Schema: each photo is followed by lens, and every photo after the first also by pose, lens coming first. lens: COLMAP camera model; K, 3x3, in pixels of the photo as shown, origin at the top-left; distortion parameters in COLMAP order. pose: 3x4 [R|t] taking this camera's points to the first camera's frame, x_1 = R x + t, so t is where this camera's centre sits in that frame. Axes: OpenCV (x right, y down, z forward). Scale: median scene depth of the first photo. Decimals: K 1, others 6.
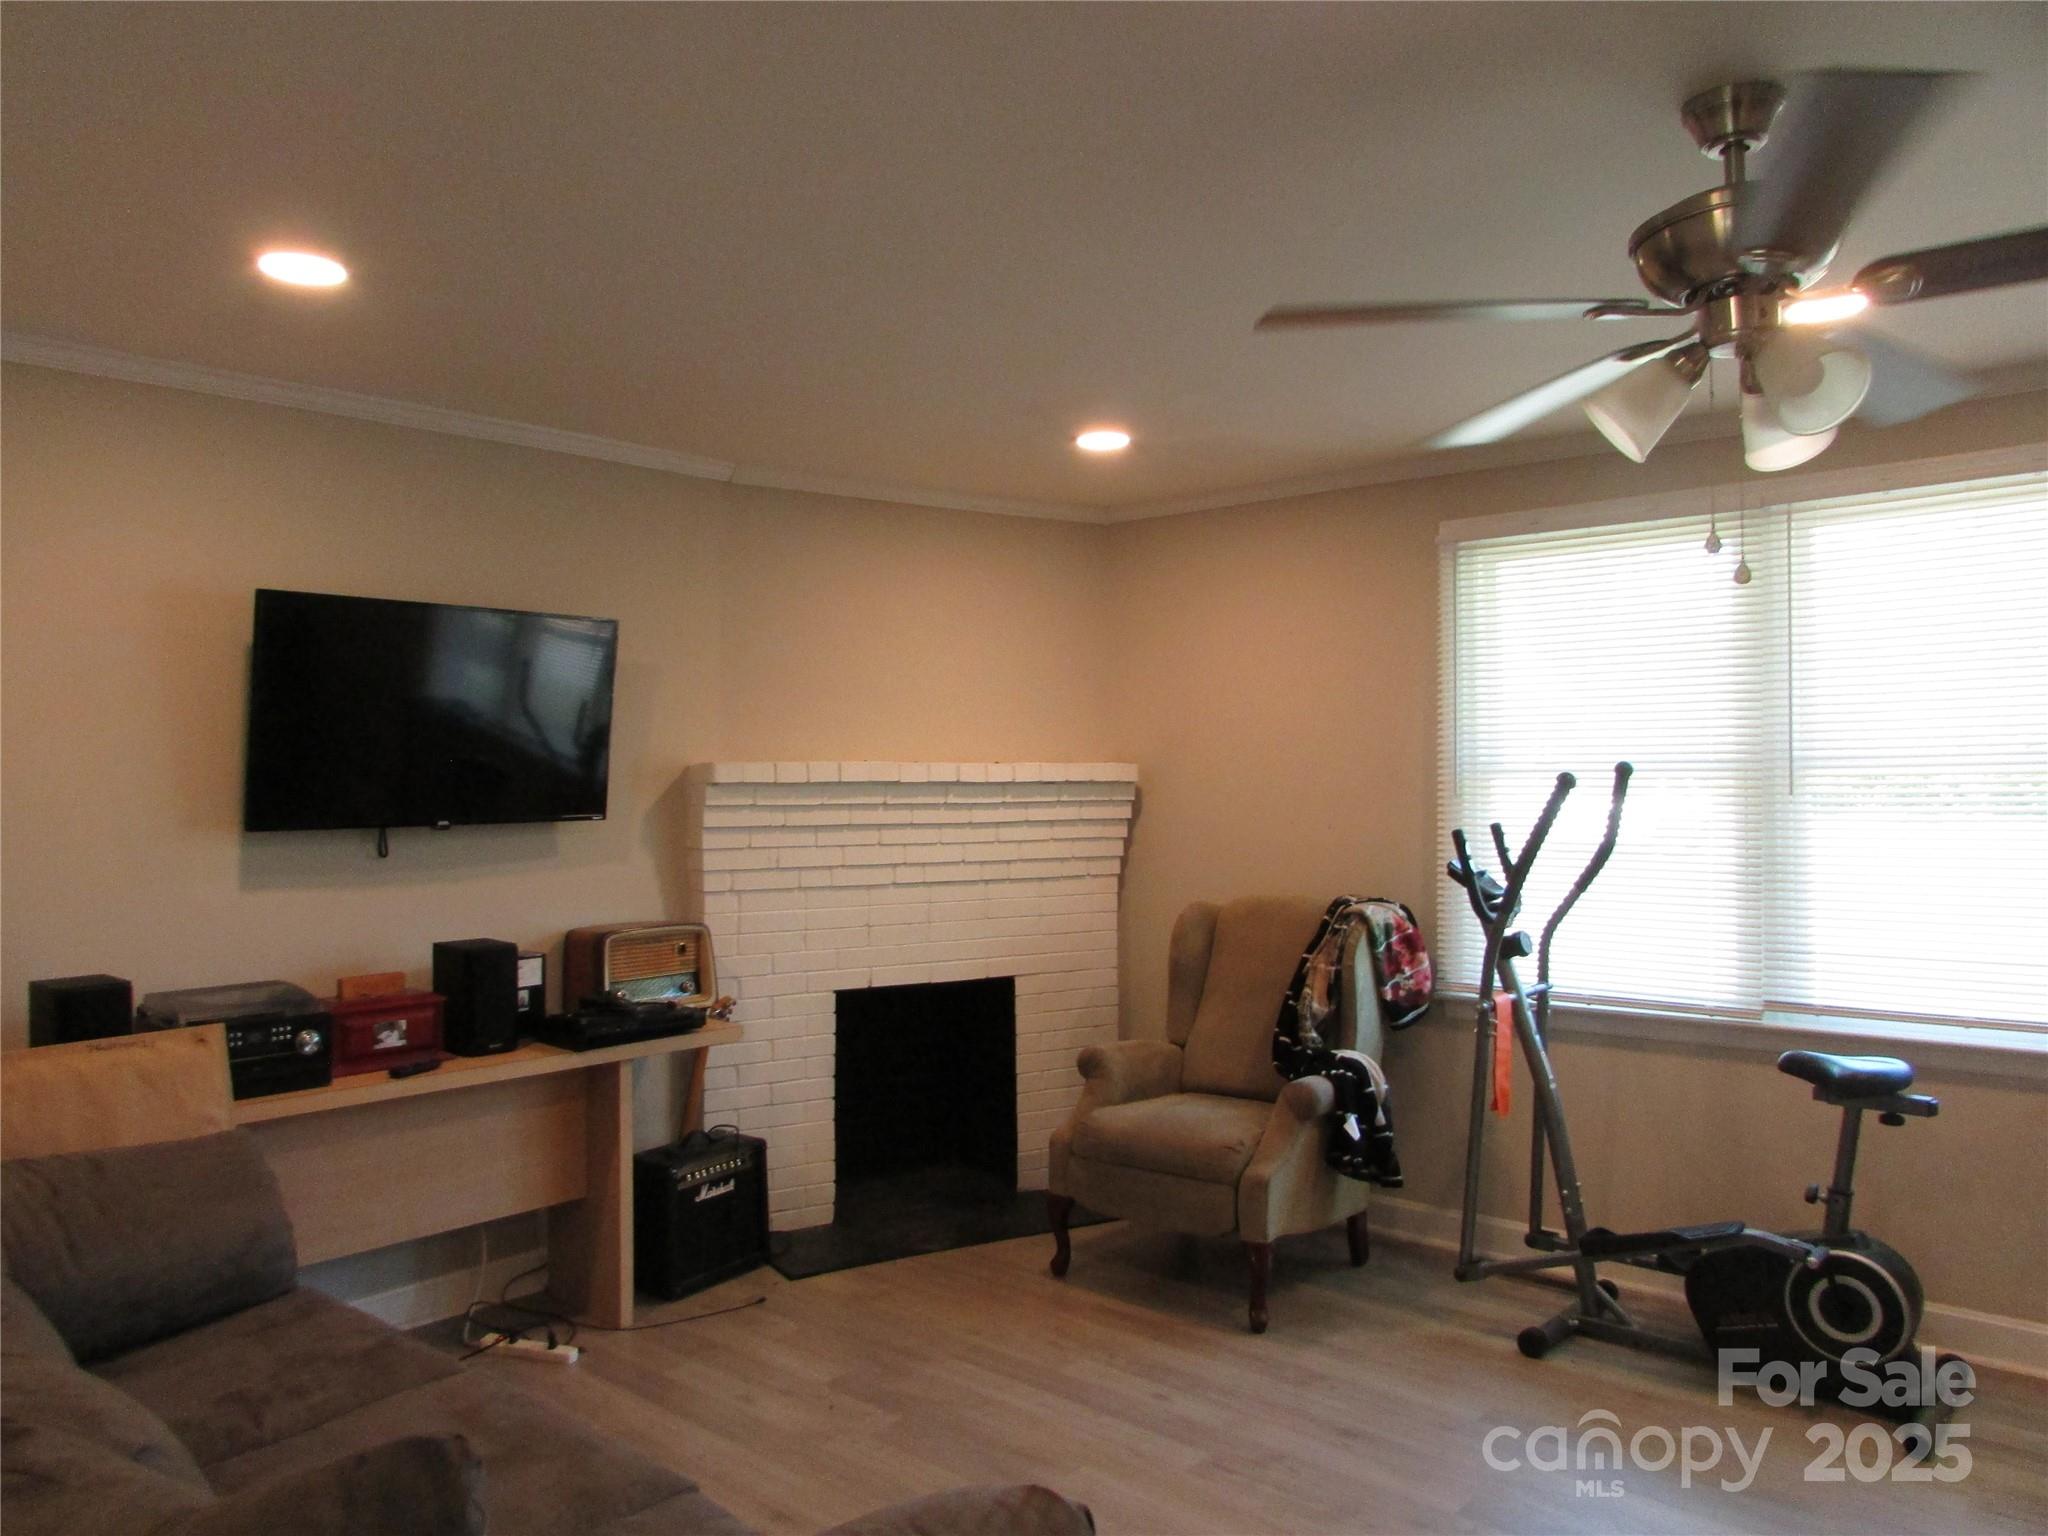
lens RADIAL K [[1448.4, 0, 1024.0], [0, 1448.4, 768.0], [0, 0, 1]] dist [-0.027102, 0.000911]
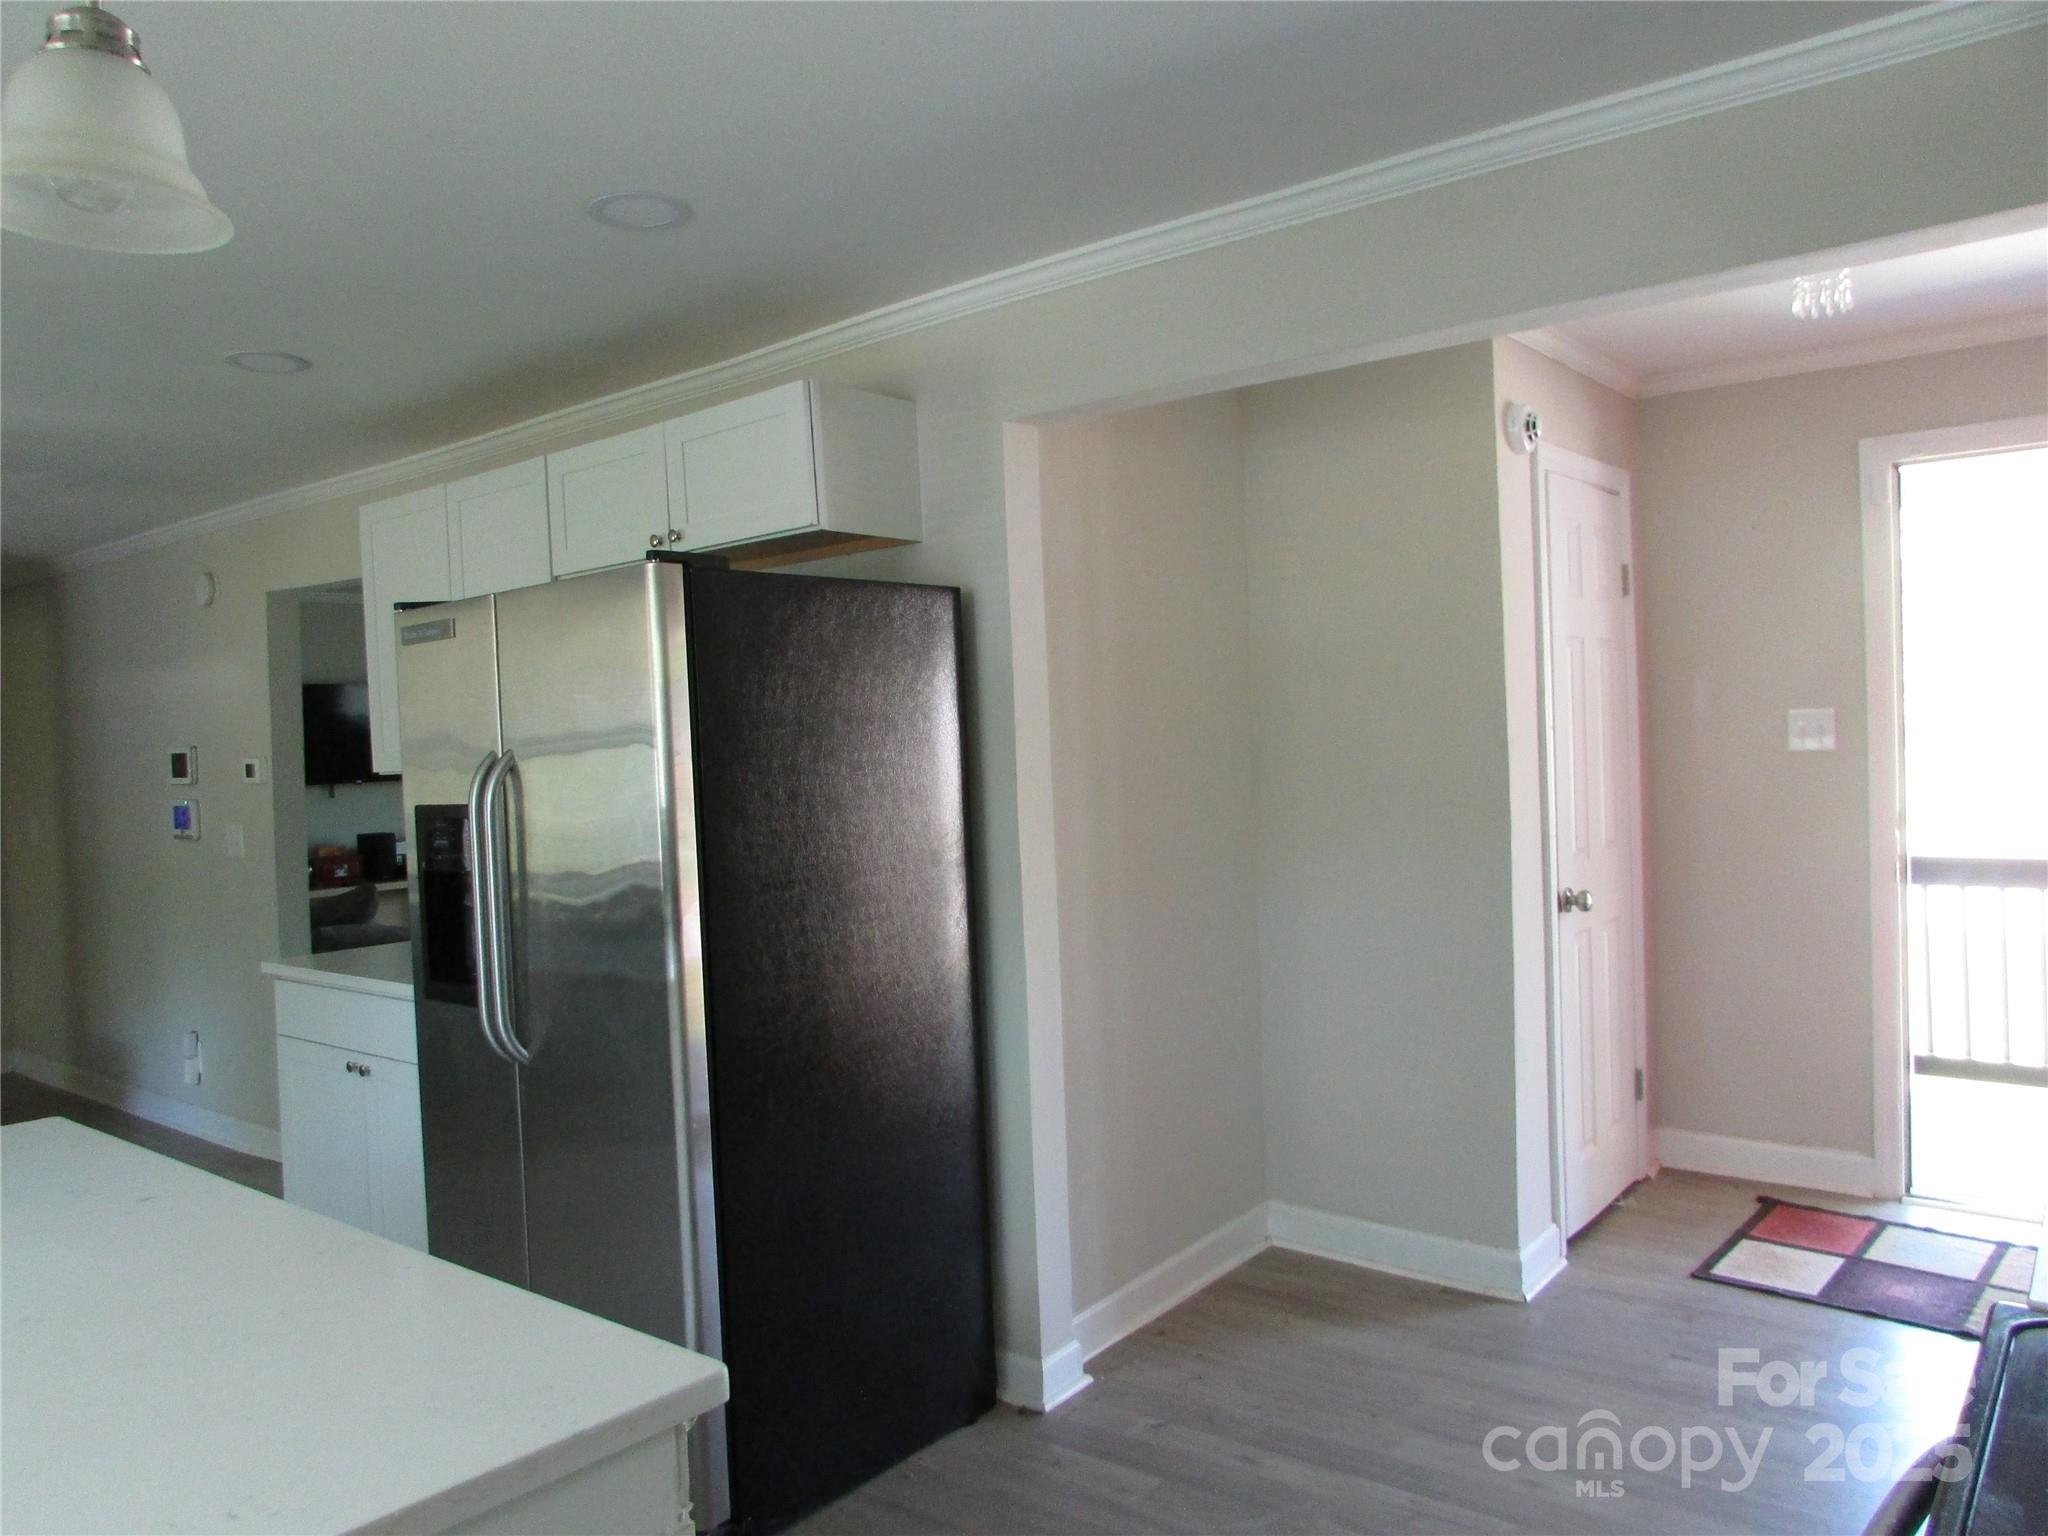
lens RADIAL K [[1448.4, 0, 1024.0], [0, 1448.4, 768.0], [0, 0, 1]] dist [-0.027102, 0.000911]
pose [[0.998353, -0.029099, 0.049434, 0.451377], [0.027224, 0.998899, 0.038196, -0.037211], [-0.050491, -0.036787, 0.998047, -1.118159]]
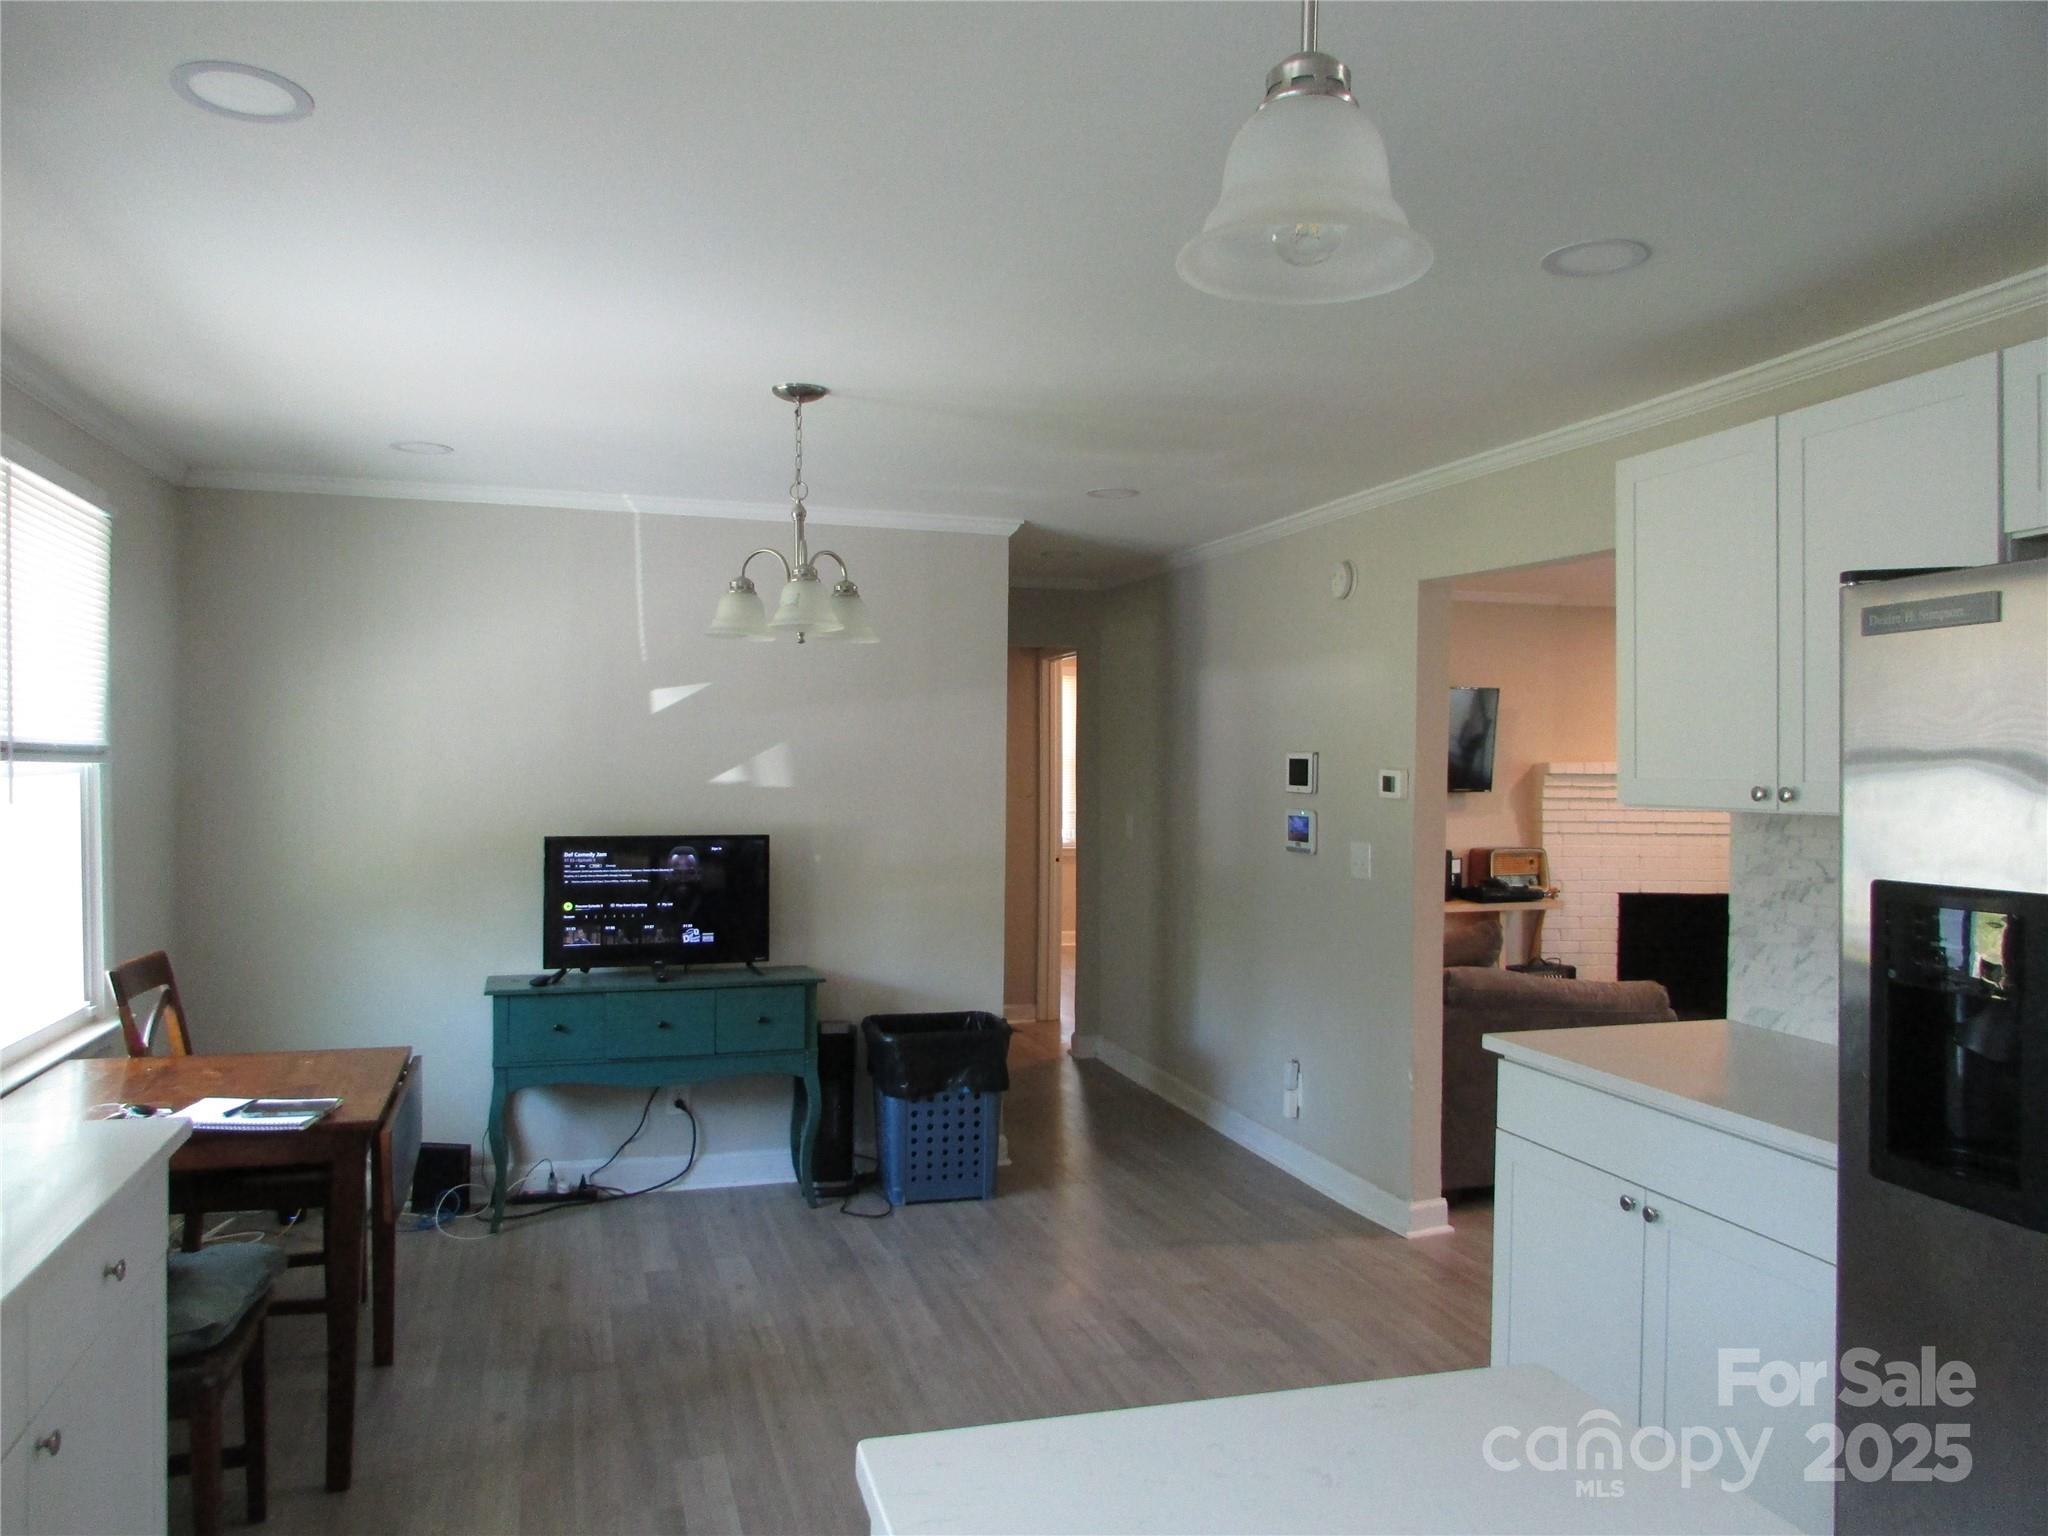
lens RADIAL K [[1448.4, 0, 1024.0], [0, 1448.4, 768.0], [0, 0, 1]] dist [-0.027102, 0.000911]
pose [[0.848575, 0.018467, -0.528753, 0.192558], [-0.003717, 0.999574, 0.028946, -0.048602], [0.529062, -0.022597, 0.848282, -0.927235]]
